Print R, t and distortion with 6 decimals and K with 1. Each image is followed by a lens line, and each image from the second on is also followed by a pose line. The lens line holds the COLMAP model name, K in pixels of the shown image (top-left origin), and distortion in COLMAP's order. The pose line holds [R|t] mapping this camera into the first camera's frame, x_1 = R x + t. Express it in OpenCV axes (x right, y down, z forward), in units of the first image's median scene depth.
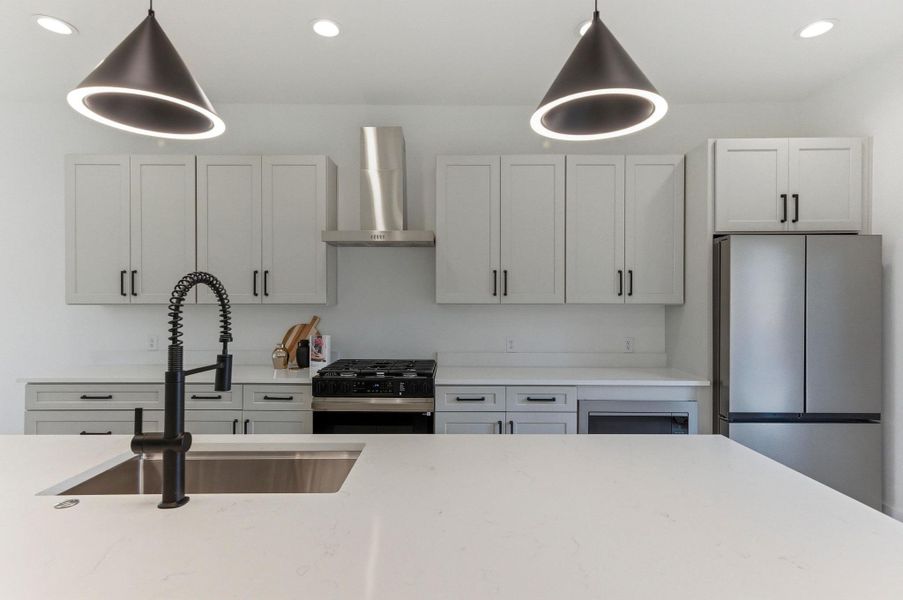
lens RADIAL K [[509.0, 0, 454.2], [0, 509.0, 303.7], [0, 0, 1]] dist [0.028764, 0.000704]
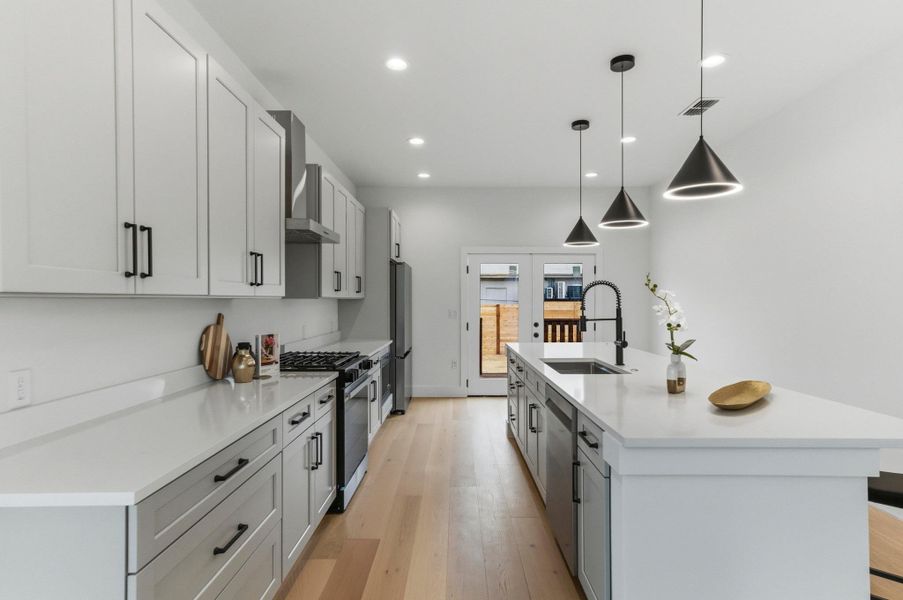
lens RADIAL K [[468.6, 0, 453.4], [0, 468.6, 301.3], [0, 0, 1]] dist [0.004899, -0.000764]
pose [[0.011017, -0.004696, 0.999928, -1.085775], [-0.012412, 0.999911, 0.004833, 0.001096], [-0.999862, -0.012464, 0.010958, 0.704168]]
